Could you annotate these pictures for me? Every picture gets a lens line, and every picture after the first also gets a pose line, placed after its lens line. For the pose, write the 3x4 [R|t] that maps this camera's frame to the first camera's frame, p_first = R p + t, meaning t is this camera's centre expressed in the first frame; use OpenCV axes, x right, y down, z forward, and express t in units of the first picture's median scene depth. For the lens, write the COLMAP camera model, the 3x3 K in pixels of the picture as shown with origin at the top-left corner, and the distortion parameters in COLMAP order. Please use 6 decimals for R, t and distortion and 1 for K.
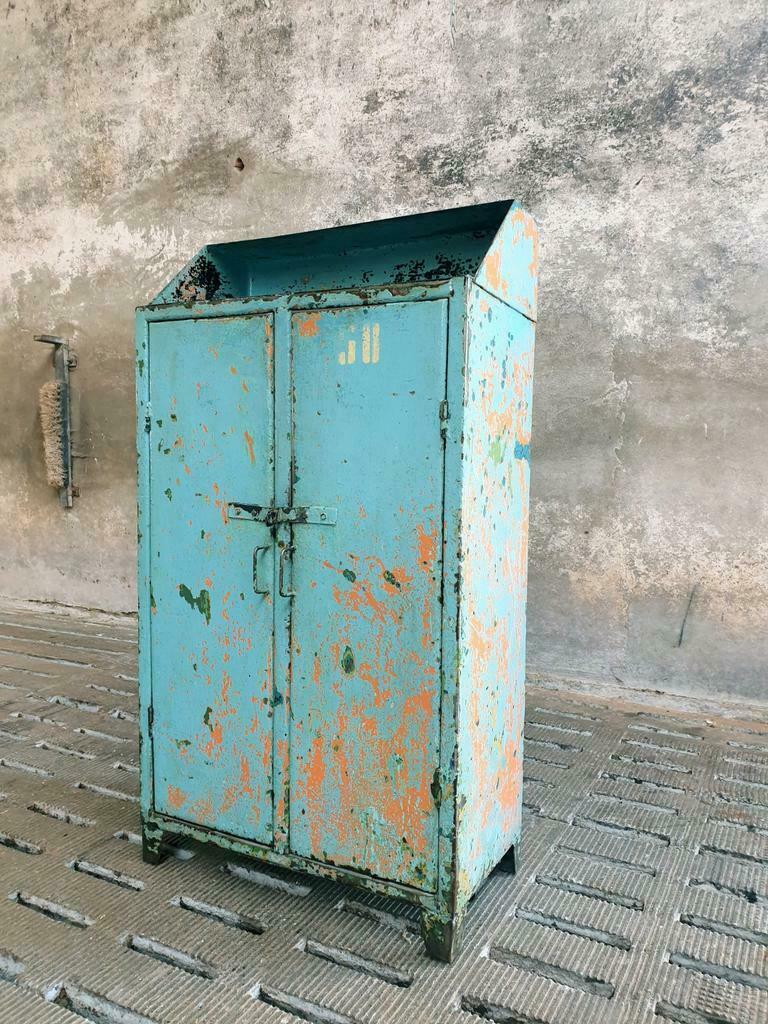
lens RADIAL K [[810.2, 0, 388.5], [0, 810.2, 507.4], [0, 0, 1]] dist [-0.009303, 0.048775]
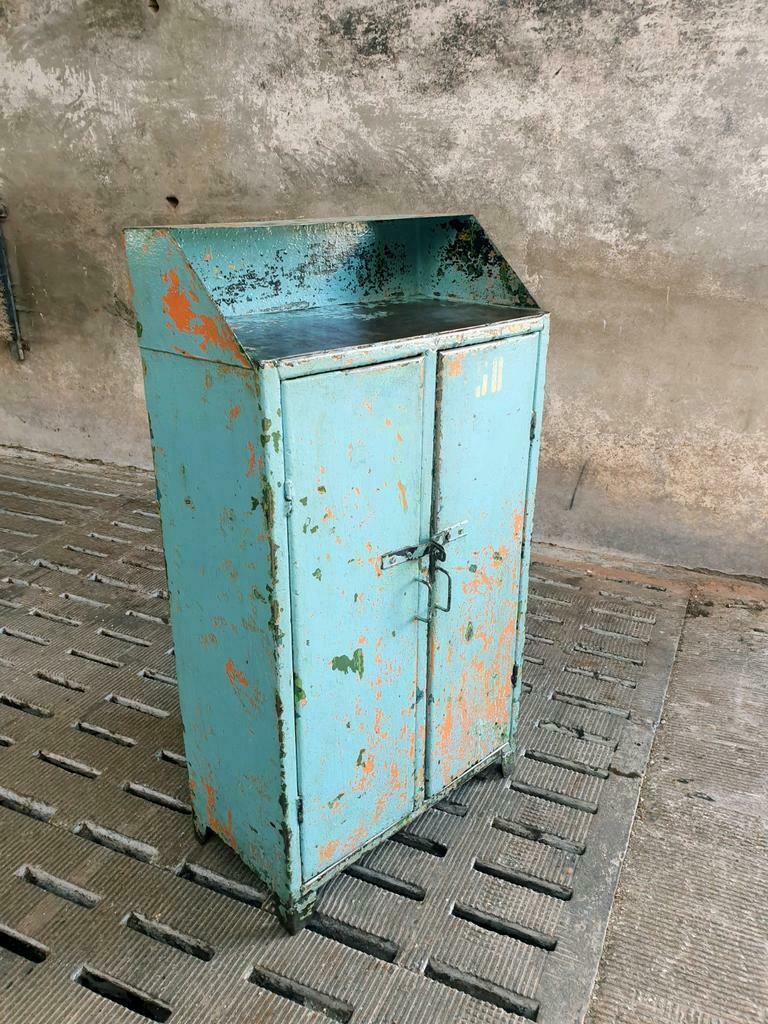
lens RADIAL K [[810.2, 0, 394.2], [0, 810.2, 512.7], [0, 0, 1]] dist [-0.009303, 0.048775]
pose [[0.998586, -0.022178, 0.048309, 0.044862], [0.006634, 0.953694, 0.300706, -0.184454], [-0.052741, -0.299961, 0.952493, -0.114466]]
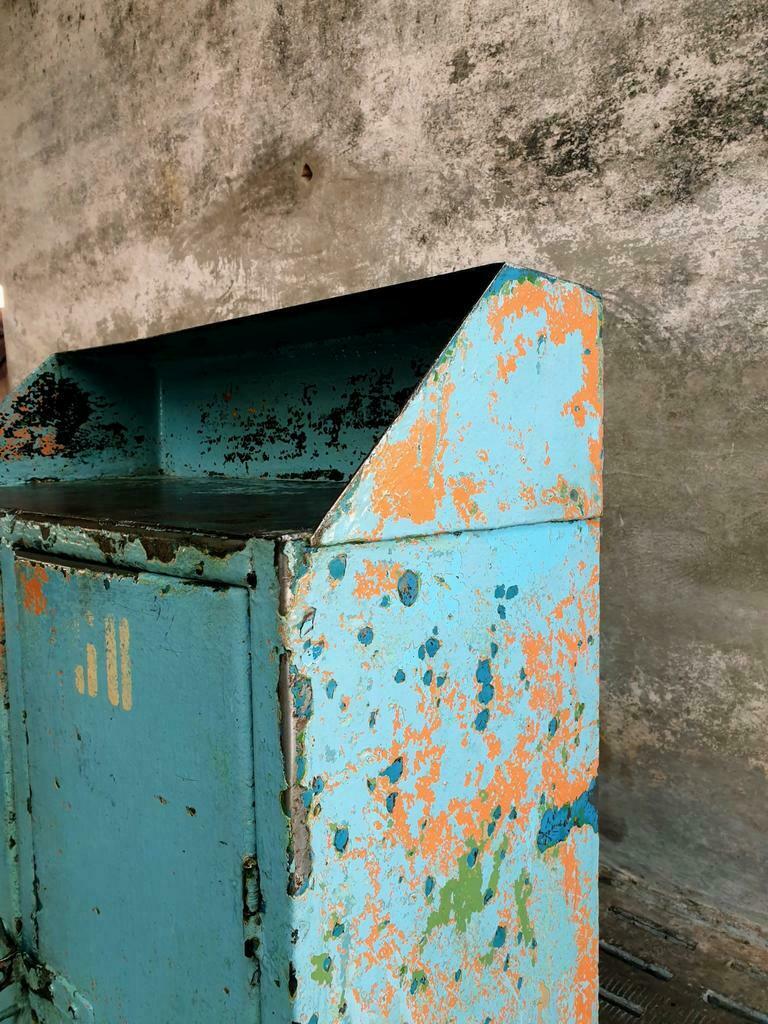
lens RADIAL K [[810.2, 0, 393.6], [0, 810.2, 498.4], [0, 0, 1]] dist [-0.009303, 0.048775]
pose [[0.966363, -0.013060, -0.256848, 0.116324], [0.017019, 0.999768, 0.013194, -0.154149], [0.256616, -0.017121, 0.966362, 0.340866]]
